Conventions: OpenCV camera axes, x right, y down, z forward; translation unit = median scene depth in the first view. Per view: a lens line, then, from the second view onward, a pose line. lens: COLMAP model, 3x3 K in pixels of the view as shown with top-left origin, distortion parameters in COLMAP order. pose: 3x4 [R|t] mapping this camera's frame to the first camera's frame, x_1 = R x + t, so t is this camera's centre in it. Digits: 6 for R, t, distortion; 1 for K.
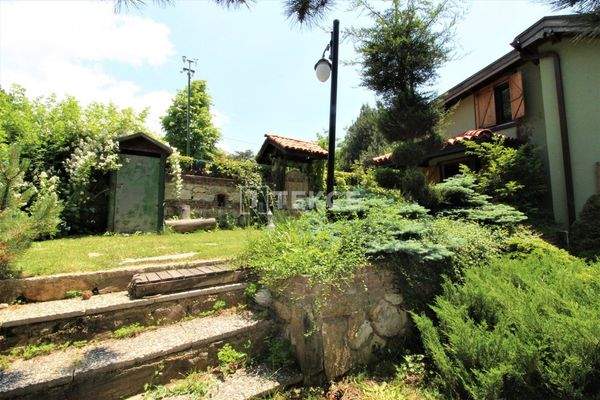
lens RADIAL K [[276.9, 0, 306.9], [0, 276.9, 197.5], [0, 0, 1]] dist [-0.000726, -0.013059]
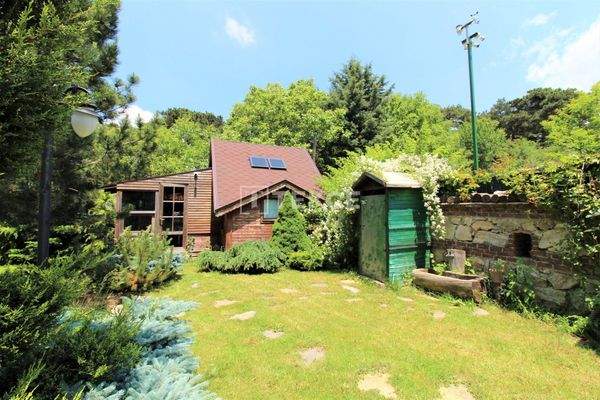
lens RADIAL K [[276.9, 0, 306.9], [0, 276.9, 197.5], [0, 0, 1]] dist [-0.000726, -0.013059]
pose [[-0.206501, -0.046037, -0.977363, 0.434356], [0.071700, 0.995495, -0.062040, -0.121786], [0.975816, -0.082888, -0.202270, 1.172277]]
